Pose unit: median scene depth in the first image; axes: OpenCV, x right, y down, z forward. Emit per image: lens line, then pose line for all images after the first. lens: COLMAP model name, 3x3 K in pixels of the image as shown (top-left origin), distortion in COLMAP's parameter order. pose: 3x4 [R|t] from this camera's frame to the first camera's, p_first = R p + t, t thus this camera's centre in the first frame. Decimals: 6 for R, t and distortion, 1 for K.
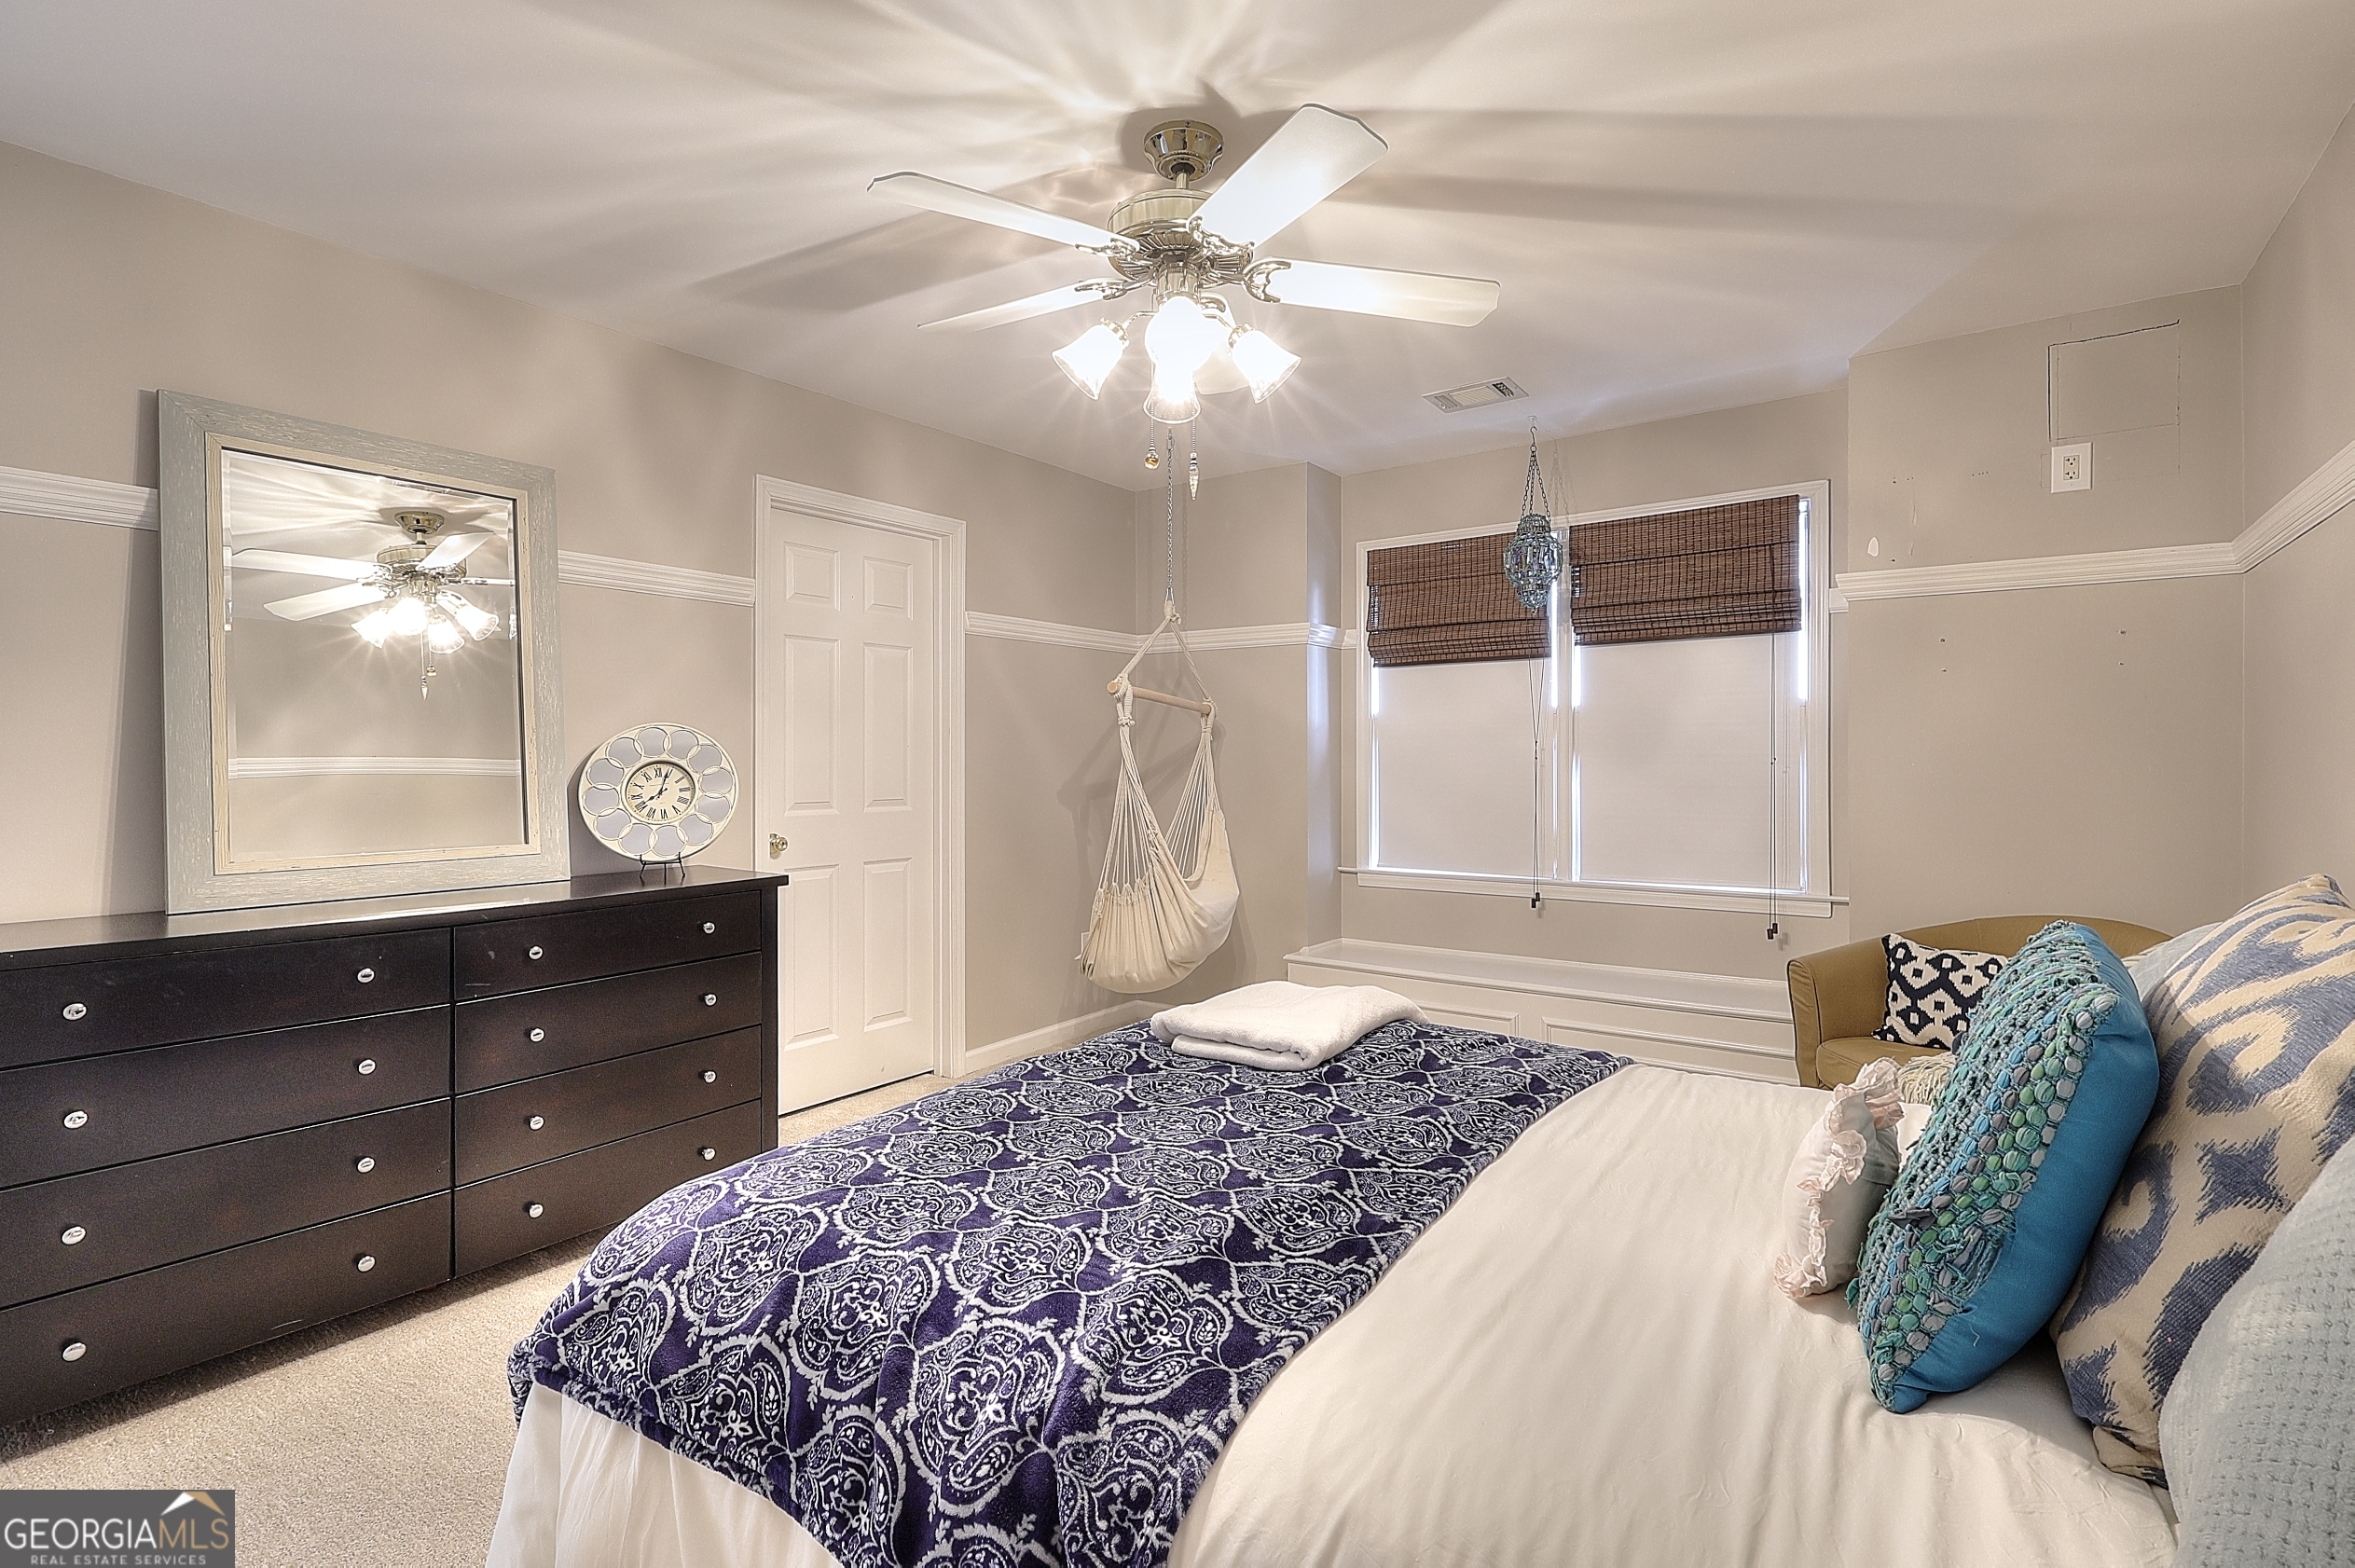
lens RADIAL K [[1079.4, 0, 1175.3], [0, 1079.4, 766.5], [0, 0, 1]] dist [-0.008956, 0.001508]
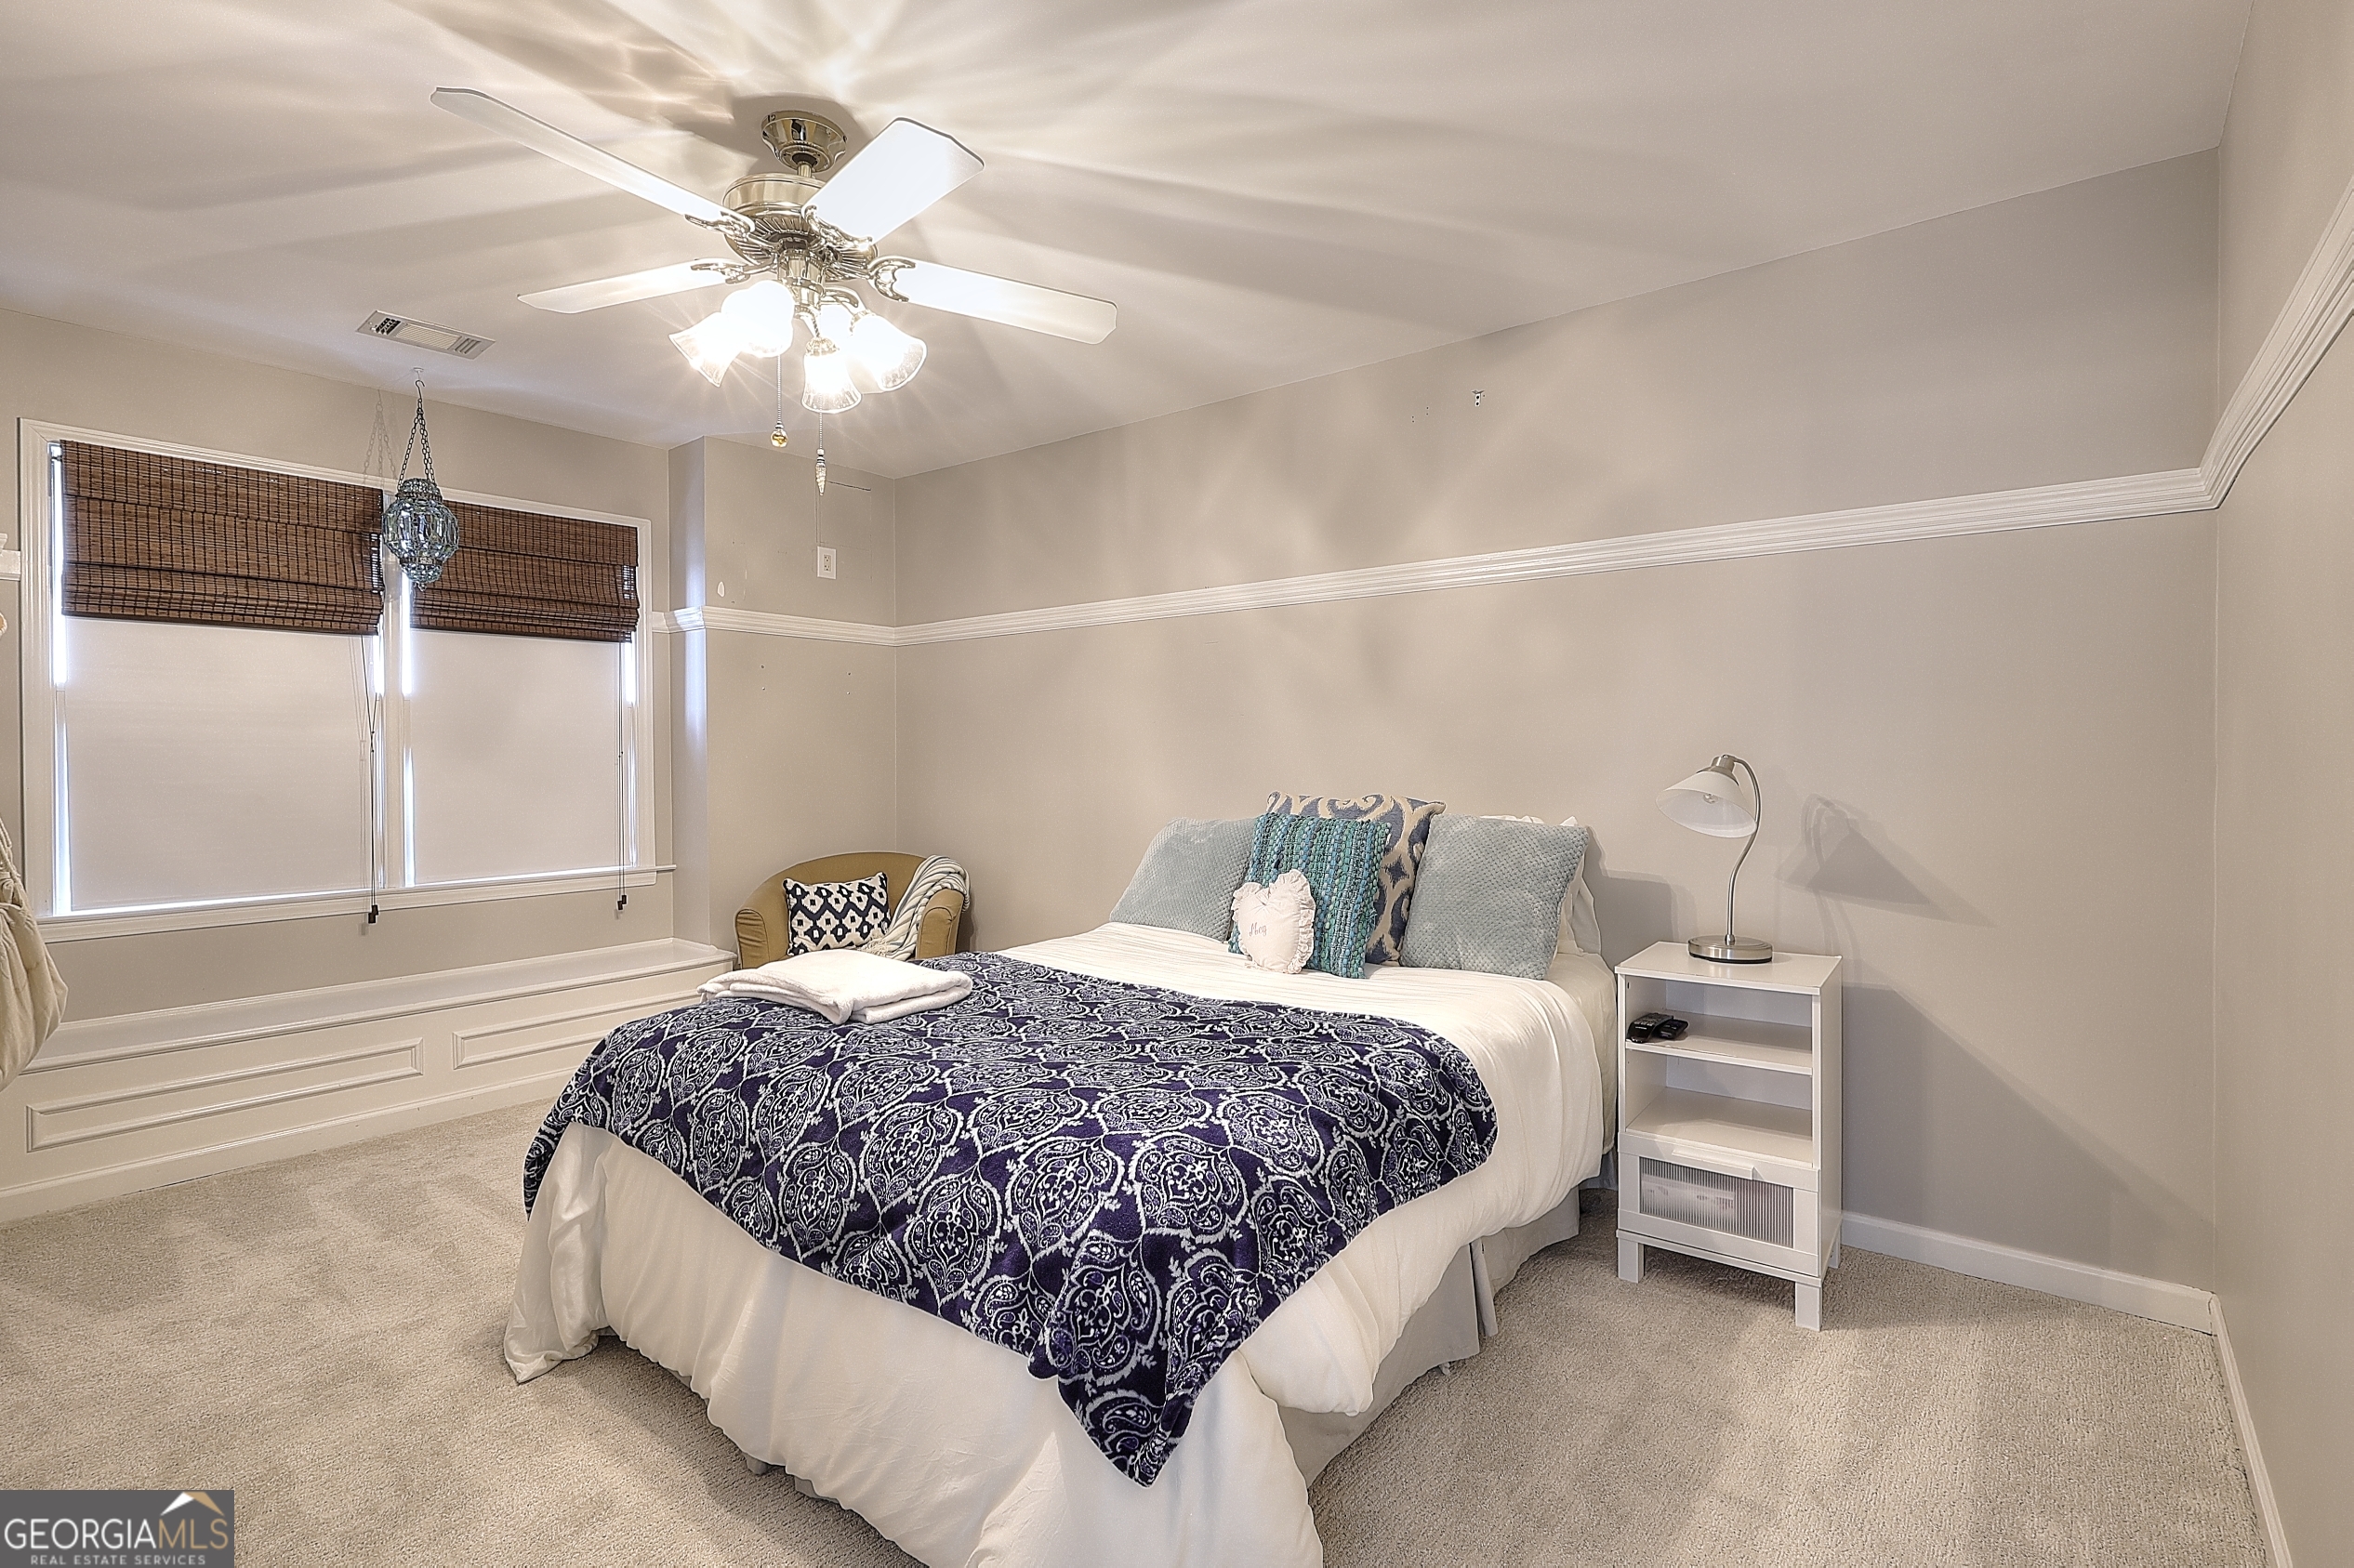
lens RADIAL K [[1078.9, 0, 1171.6], [0, 1078.9, 775.7], [0, 0, 1]] dist [-0.008956, 0.001508]
pose [[0.063768, -0.017184, 0.997817, -0.591061], [0.006666, 0.999837, 0.016793, 0.002388], [-0.997942, 0.005580, 0.063872, 0.361039]]
